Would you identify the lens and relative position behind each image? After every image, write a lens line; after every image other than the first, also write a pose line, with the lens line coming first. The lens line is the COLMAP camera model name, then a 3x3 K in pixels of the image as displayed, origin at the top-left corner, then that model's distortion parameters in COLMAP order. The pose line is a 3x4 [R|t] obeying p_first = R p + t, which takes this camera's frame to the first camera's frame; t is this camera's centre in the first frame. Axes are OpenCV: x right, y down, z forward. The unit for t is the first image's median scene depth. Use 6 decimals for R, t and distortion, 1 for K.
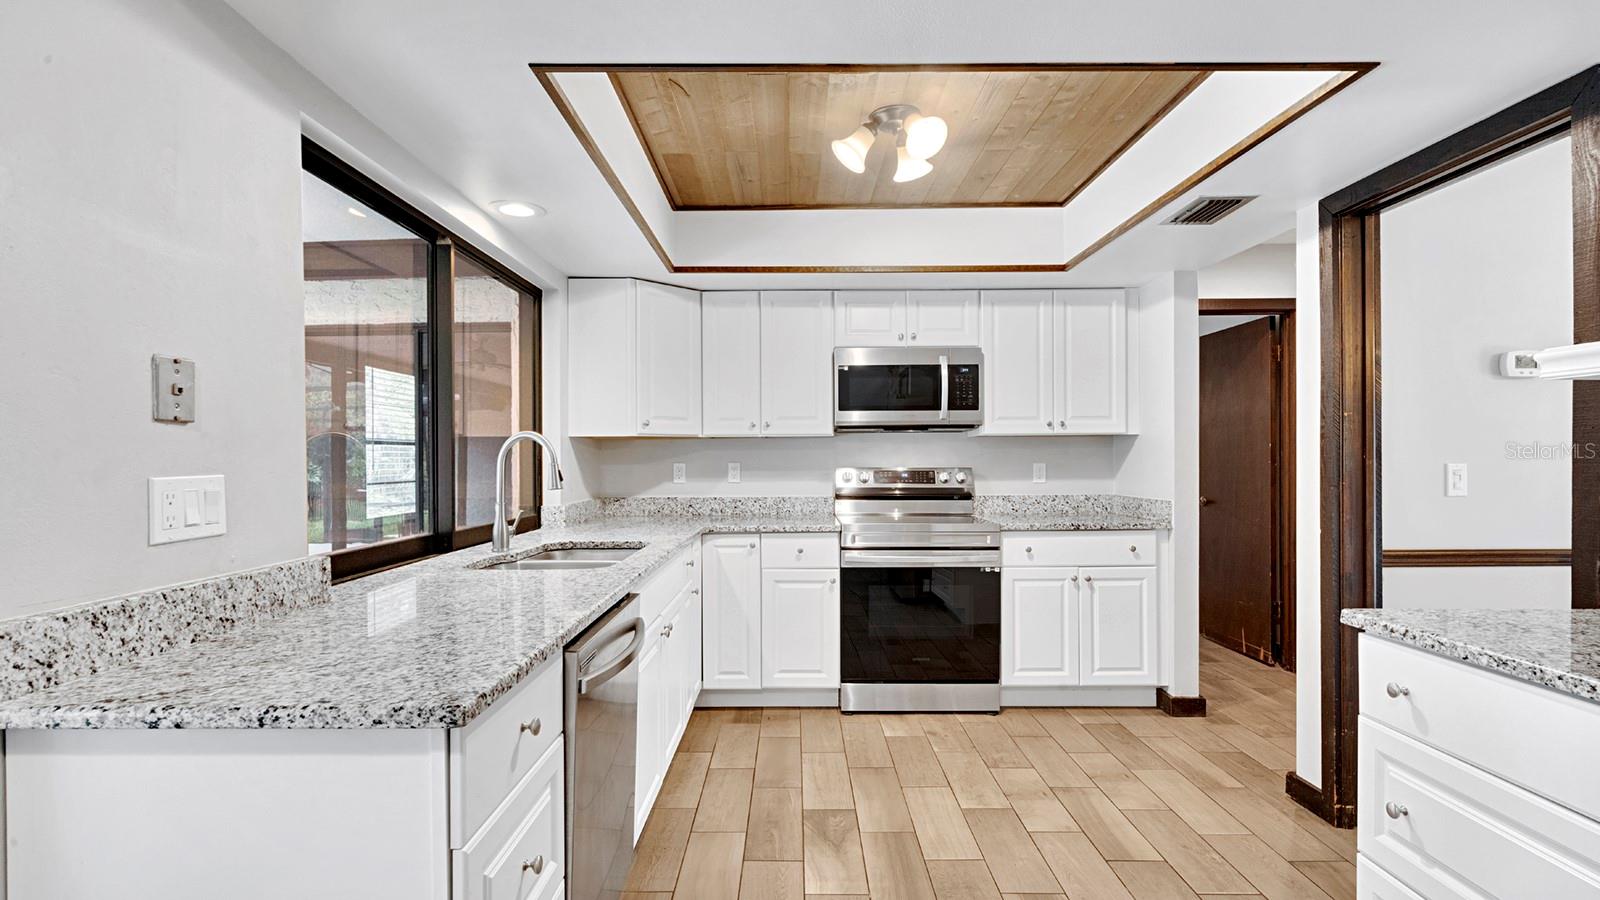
lens RADIAL K [[752.7, 0, 794.5], [0, 752.7, 461.7], [0, 0, 1]] dist [-0.000141, 0.001099]
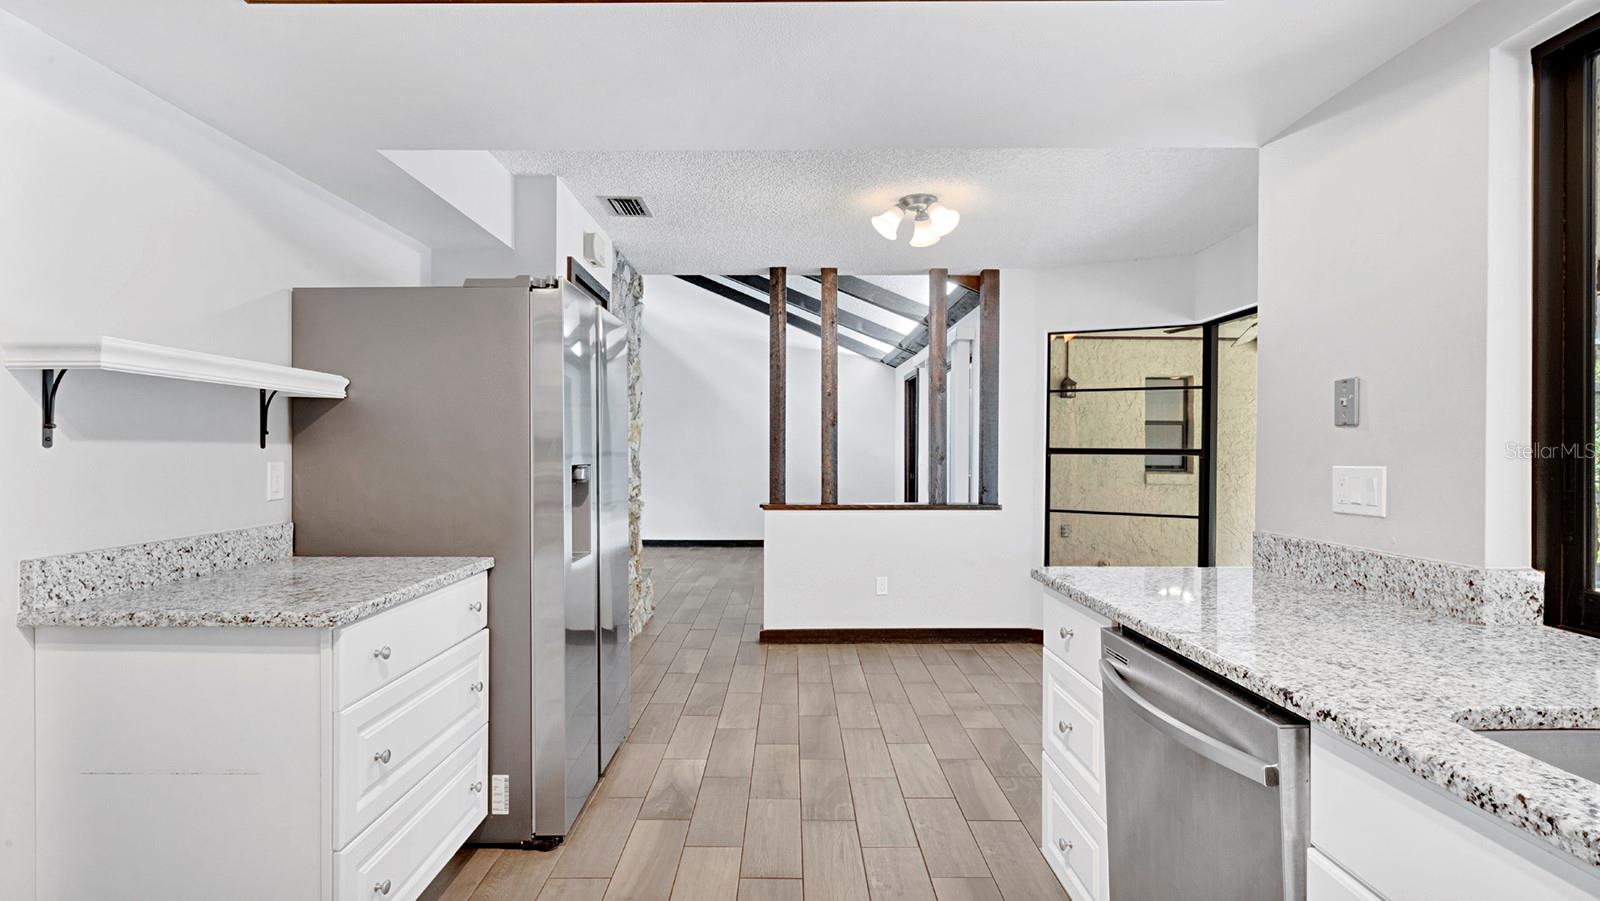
lens RADIAL K [[752.7, 0, 785.6], [0, 752.7, 452.3], [0, 0, 1]] dist [-0.000141, 0.001099]
pose [[-0.999999, 0.000697, -0.000831, 0.072453], [0.000691, 0.999971, 0.007559, -0.006004], [0.000836, 0.007558, -0.999971, 0.876609]]
